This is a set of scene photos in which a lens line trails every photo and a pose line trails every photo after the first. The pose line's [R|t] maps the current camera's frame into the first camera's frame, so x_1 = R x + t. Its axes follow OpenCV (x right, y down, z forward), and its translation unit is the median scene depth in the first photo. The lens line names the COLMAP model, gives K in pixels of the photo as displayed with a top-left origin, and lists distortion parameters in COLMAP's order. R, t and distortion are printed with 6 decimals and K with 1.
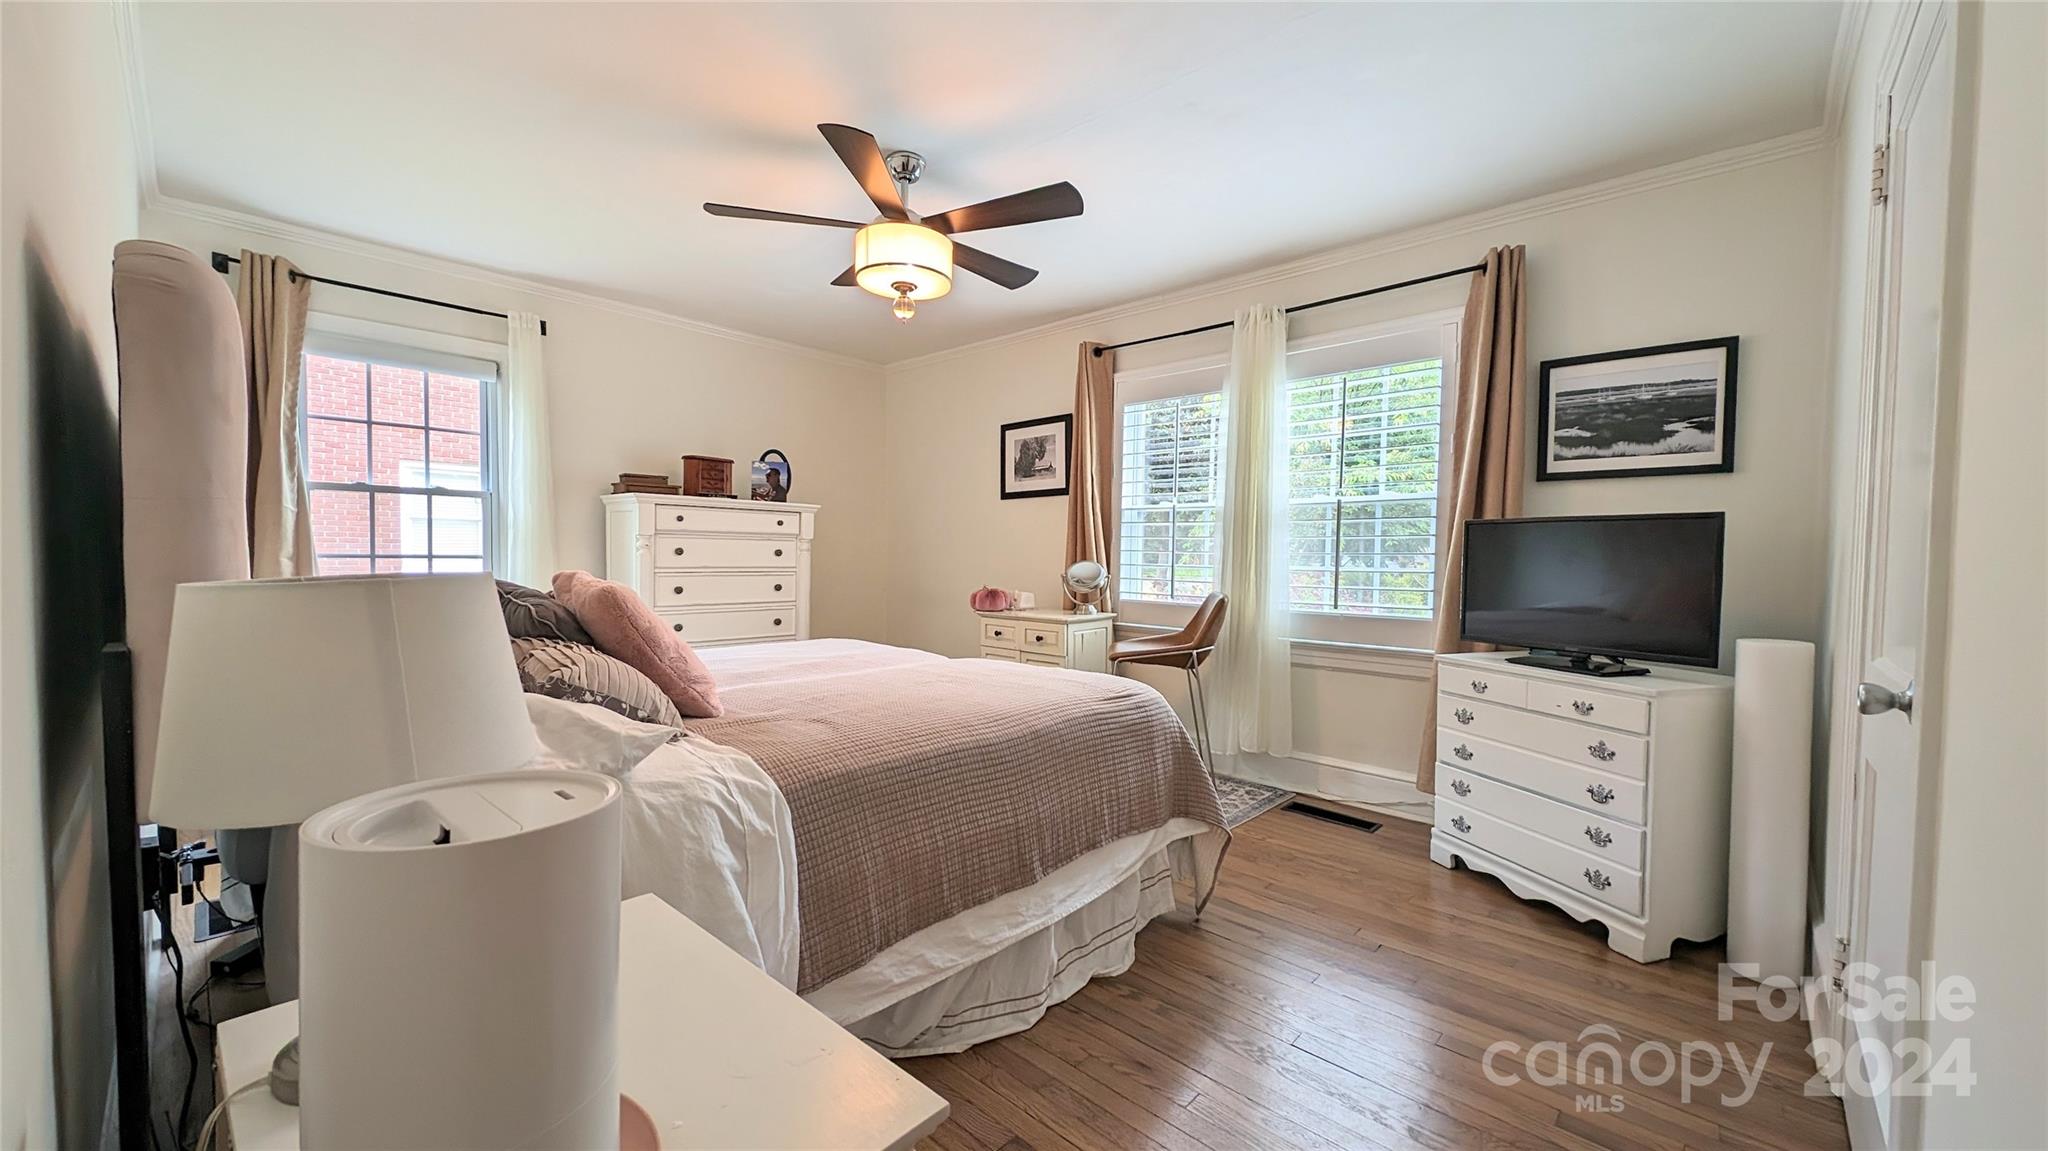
lens RADIAL K [[763.1, 0, 1020.6], [0, 763.1, 583.2], [0, 0, 1]] dist [0.017235, -0.009387]
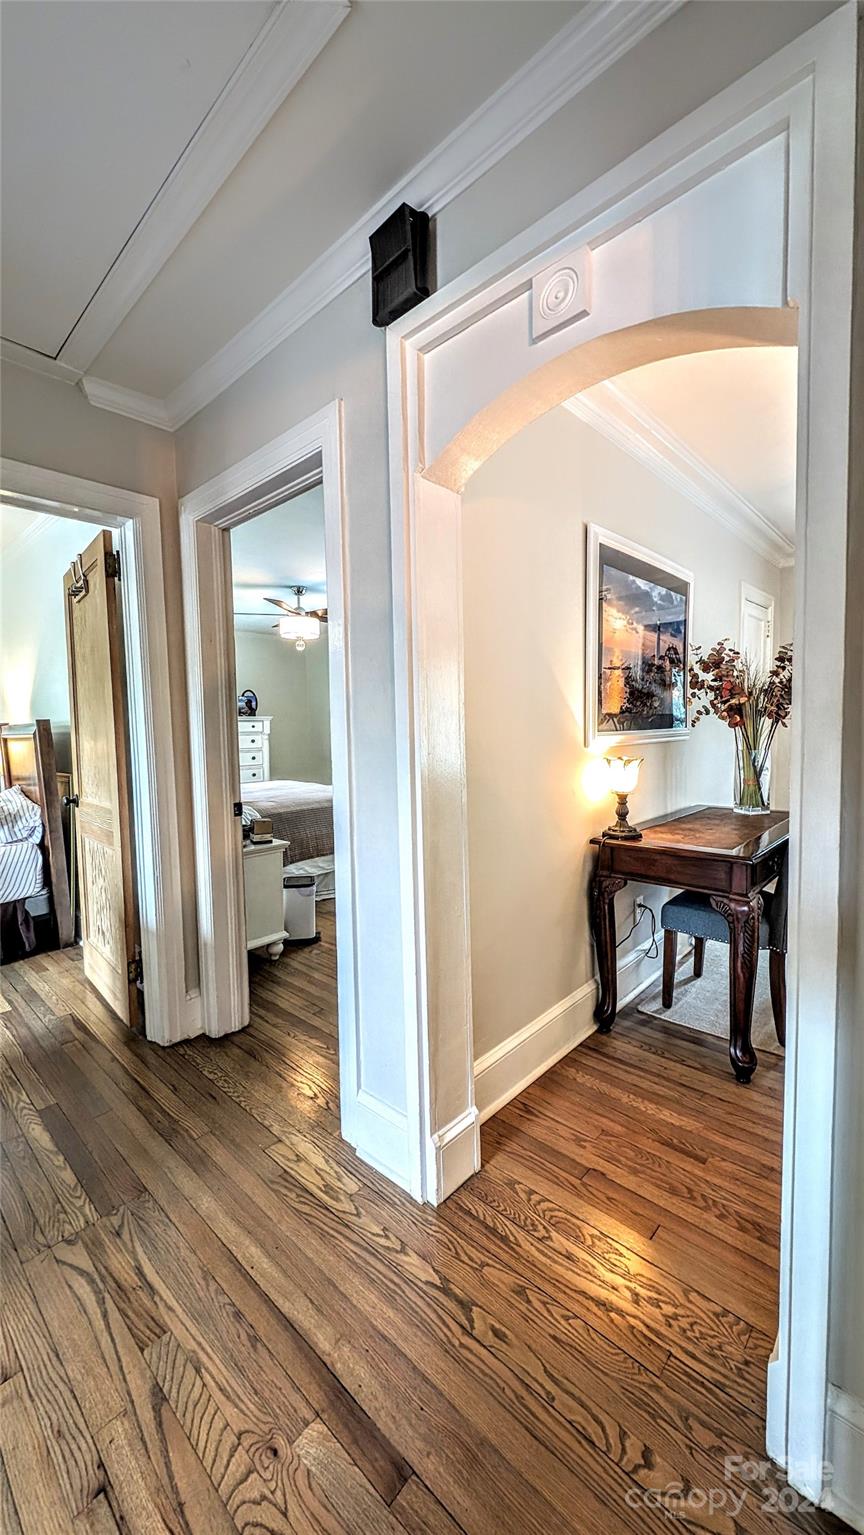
lens RADIAL K [[572.0, 0, 432.0], [0, 572.0, 767.5], [0, 0, 1]] dist [0.017235, -0.009387]
pose [[0.999510, -0.031282, 0.001151, 0.161184], [0.031213, 0.998759, 0.038801, -0.013774], [-0.002364, -0.038746, 0.999246, -0.546737]]
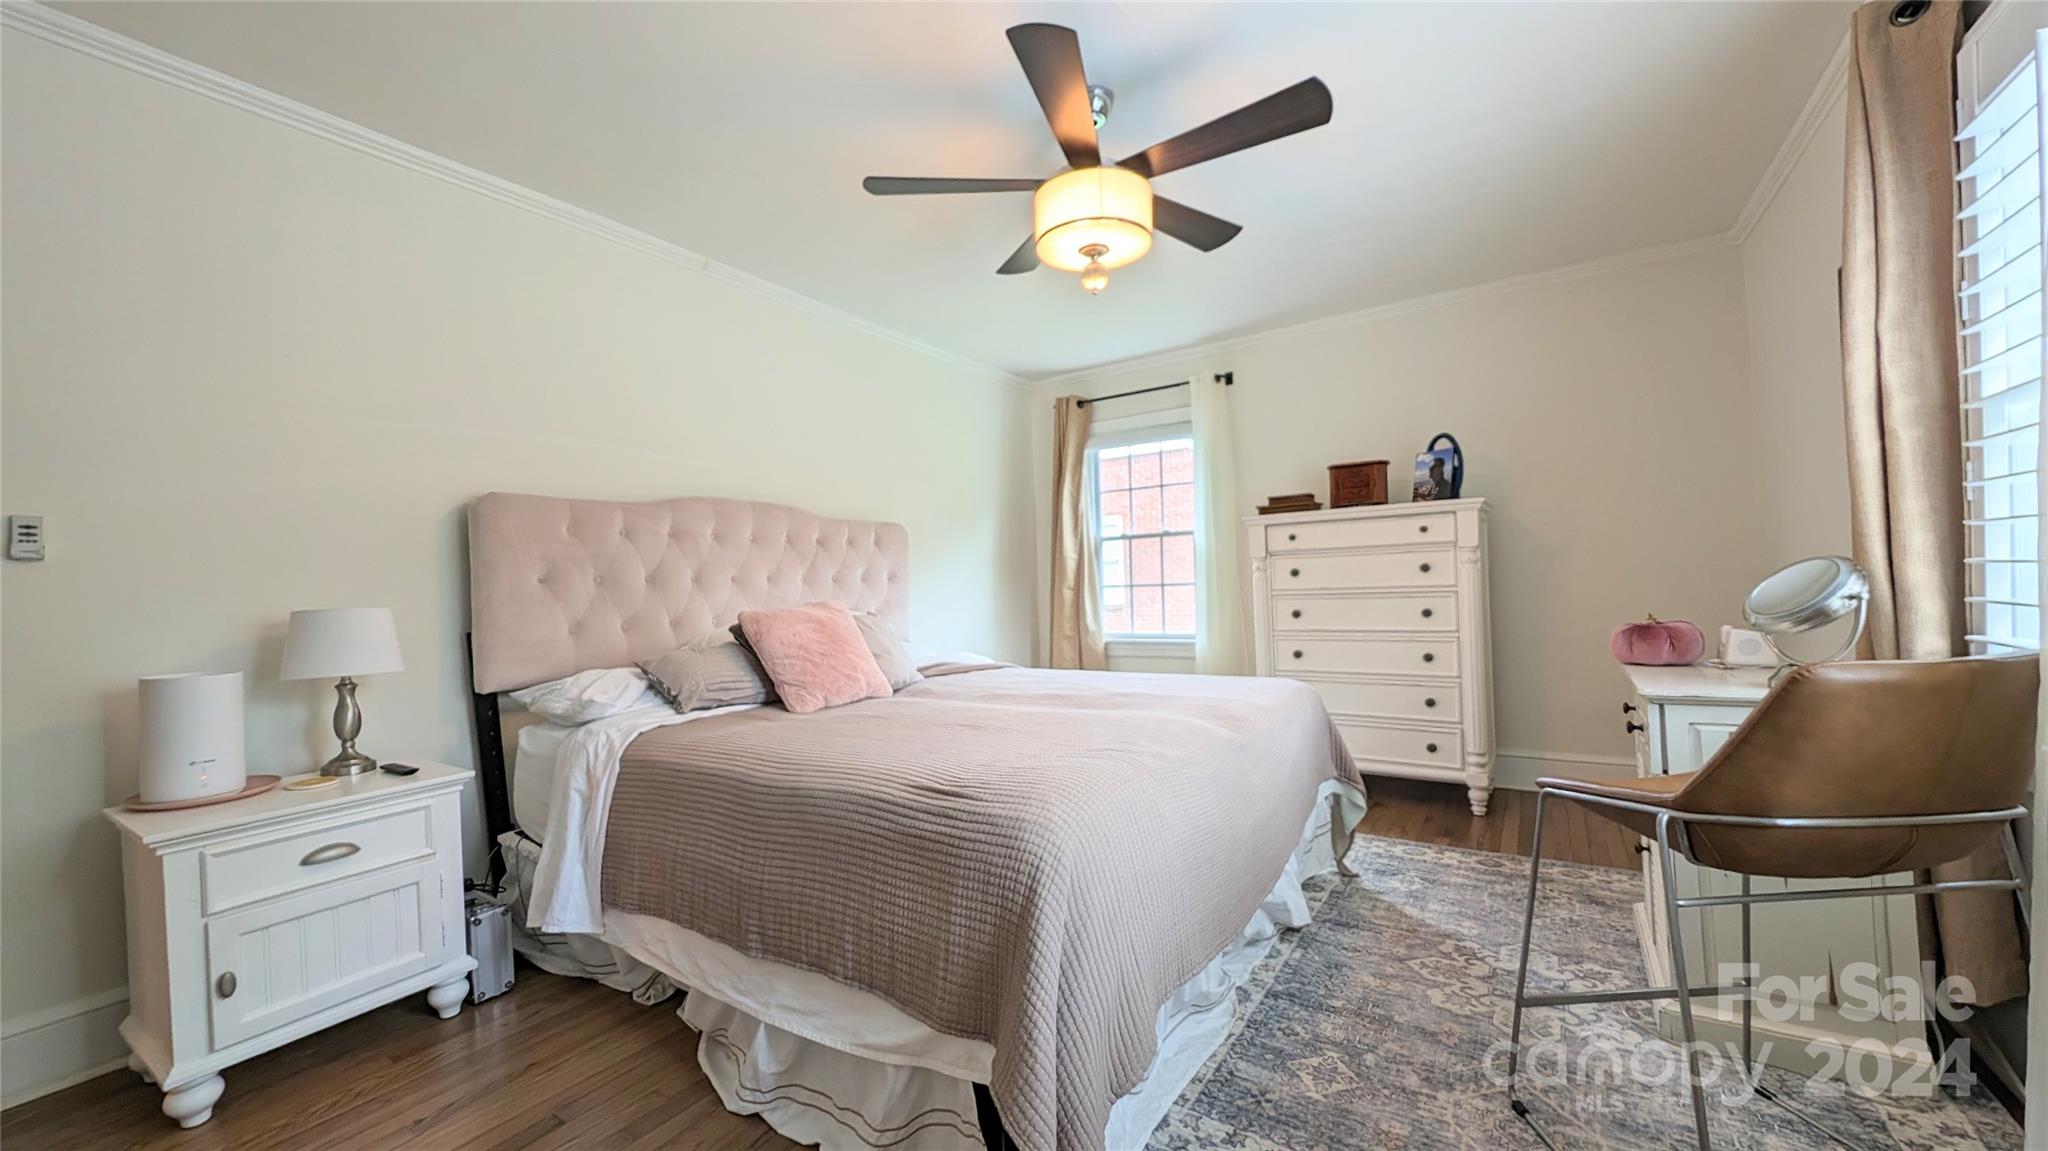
lens RADIAL K [[763.1, 0, 1020.6], [0, 763.1, 583.2], [0, 0, 1]] dist [0.017235, -0.009387]
pose [[0.161150, -0.025650, -0.986597, 0.383547], [-0.000496, 0.999660, -0.026071, -0.003715], [0.986930, 0.004690, 0.161083, 0.475329]]
